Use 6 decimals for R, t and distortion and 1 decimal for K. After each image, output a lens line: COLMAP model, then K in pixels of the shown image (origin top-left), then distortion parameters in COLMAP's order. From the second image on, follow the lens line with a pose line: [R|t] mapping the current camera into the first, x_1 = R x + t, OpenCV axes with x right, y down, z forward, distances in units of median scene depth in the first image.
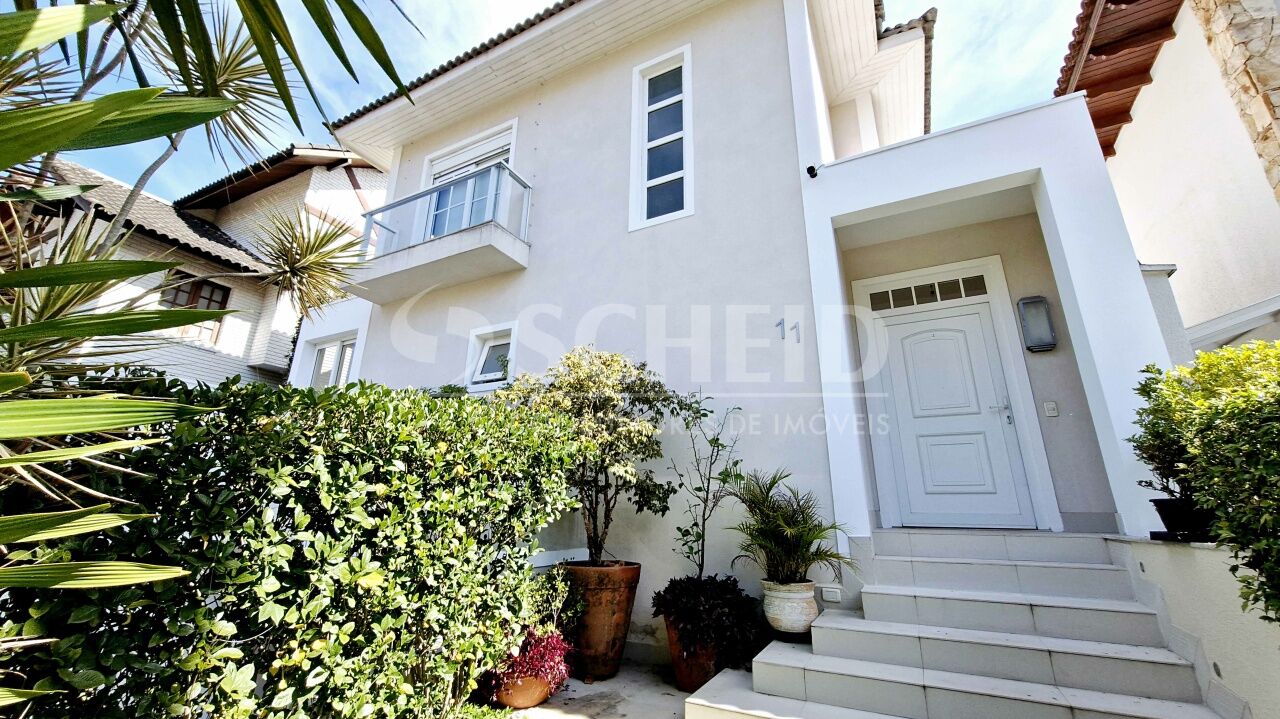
lens RADIAL K [[505.9, 0, 638.8], [0, 505.9, 351.2], [0, 0, 1]] dist [0.001119, -0.000324]
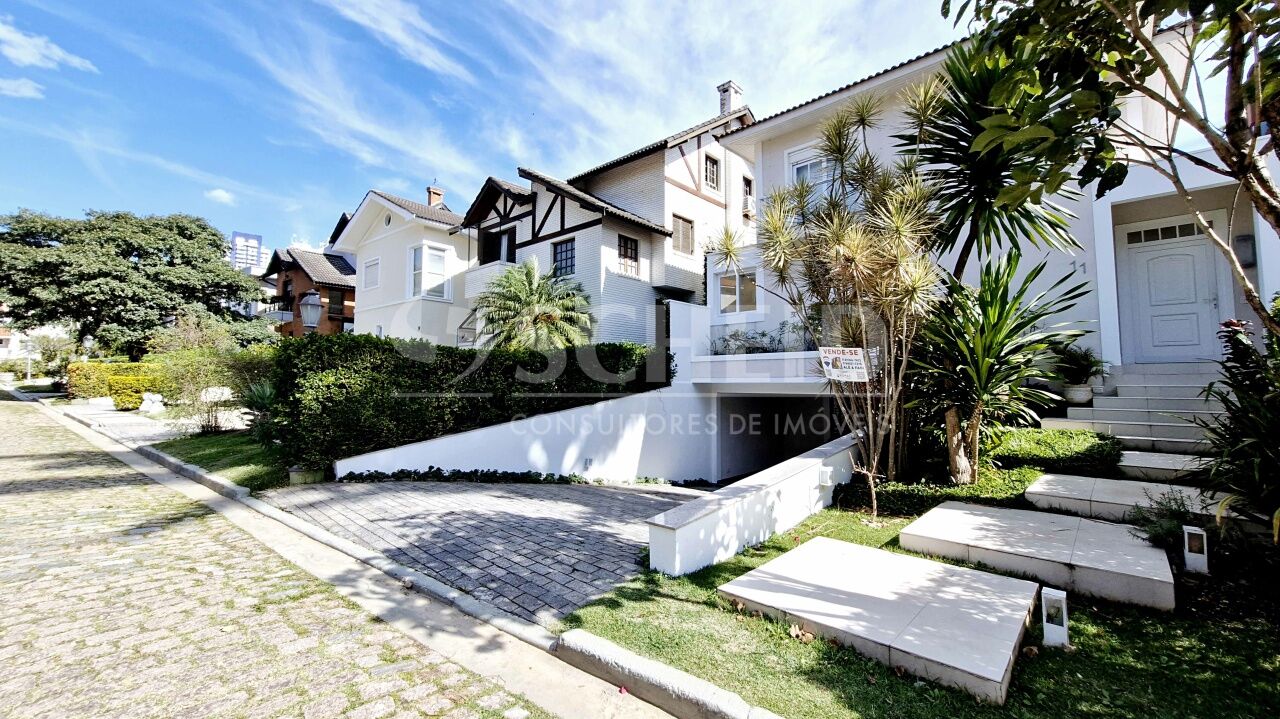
lens RADIAL K [[505.9, 0, 638.8], [0, 505.9, 351.2], [0, 0, 1]] dist [0.001119, -0.000324]
pose [[0.965916, -0.030290, -0.257077, -0.853450], [0.091794, 0.968670, 0.230763, -0.332890], [0.242033, -0.246496, 0.938435, -1.321636]]
